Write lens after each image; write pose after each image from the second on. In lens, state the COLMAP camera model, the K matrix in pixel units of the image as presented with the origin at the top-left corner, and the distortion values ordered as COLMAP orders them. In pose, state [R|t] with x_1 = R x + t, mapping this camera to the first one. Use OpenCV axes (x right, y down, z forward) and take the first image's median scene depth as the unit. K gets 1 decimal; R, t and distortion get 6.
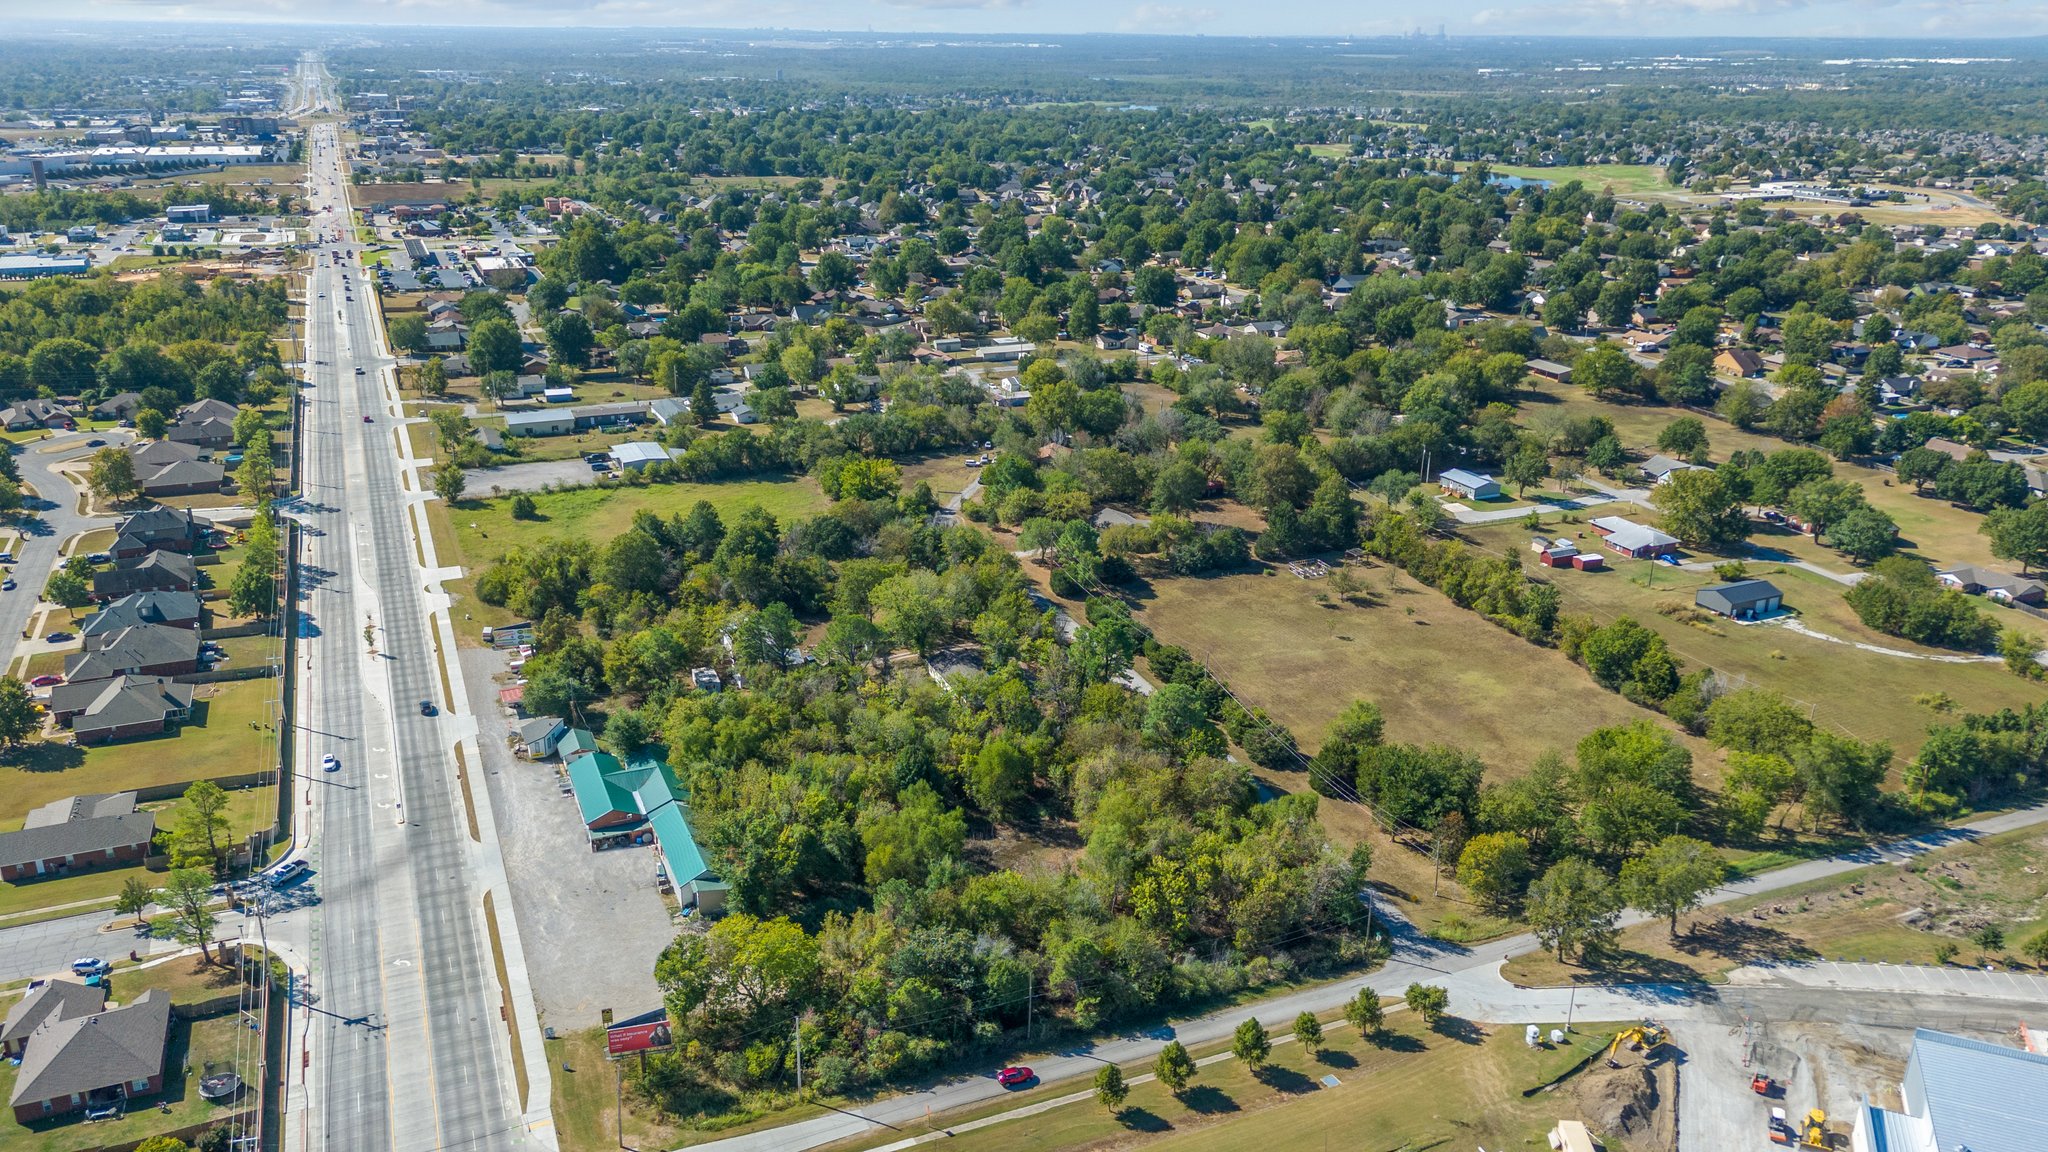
lens RADIAL K [[1501.8, 0, 1024.0], [0, 1501.8, 576.0], [0, 0, 1]] dist [0.117960, -0.177943]
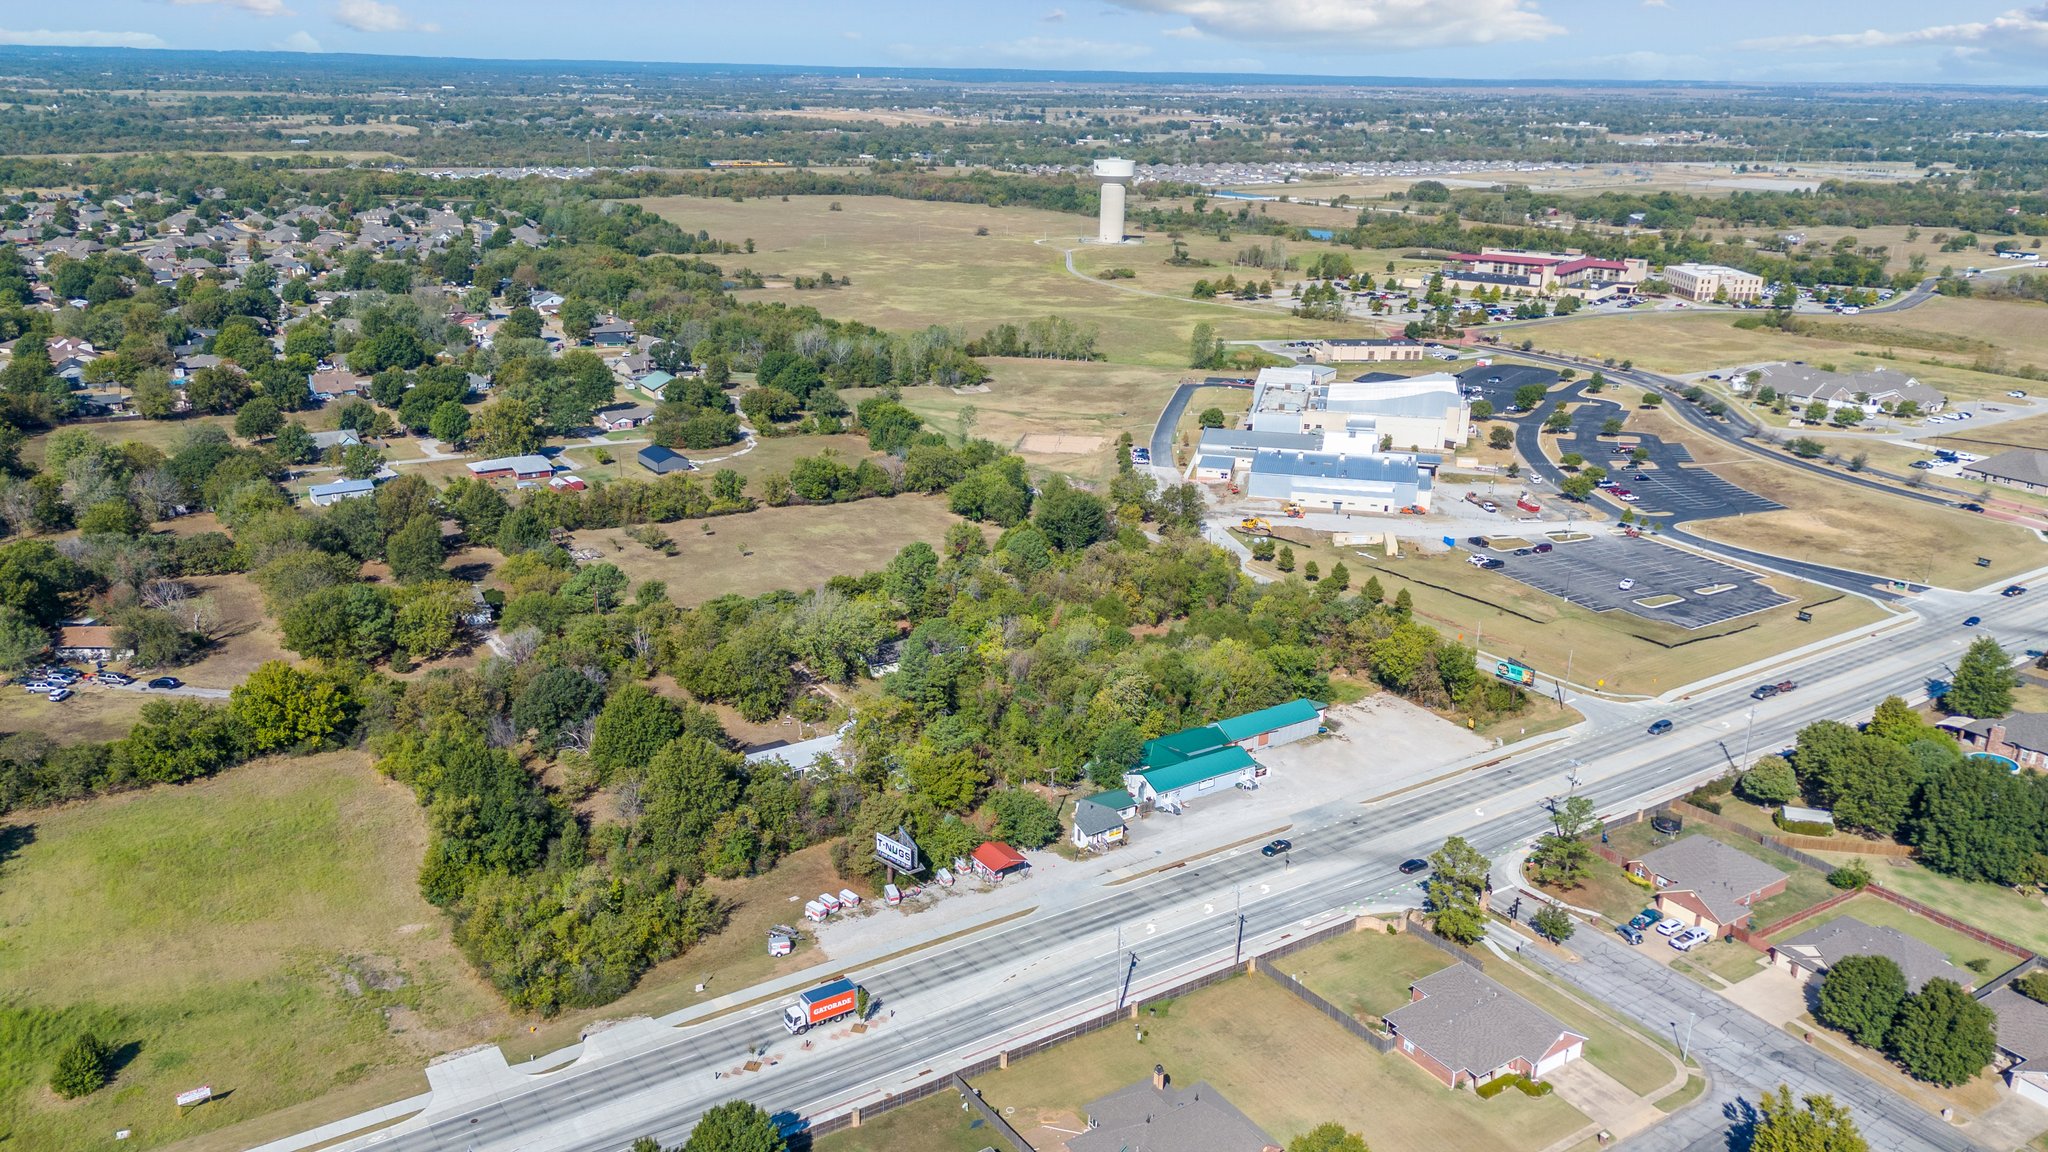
lens RADIAL K [[1501.8, 0, 1024.0], [0, 1501.8, 576.0], [0, 0, 1]] dist [0.117960, -0.177943]
pose [[-0.180427, -0.335758, 0.924507, -1.038560], [0.311788, 0.871936, 0.377513, -0.362242], [-0.932864, 0.356363, -0.052635, 1.003478]]
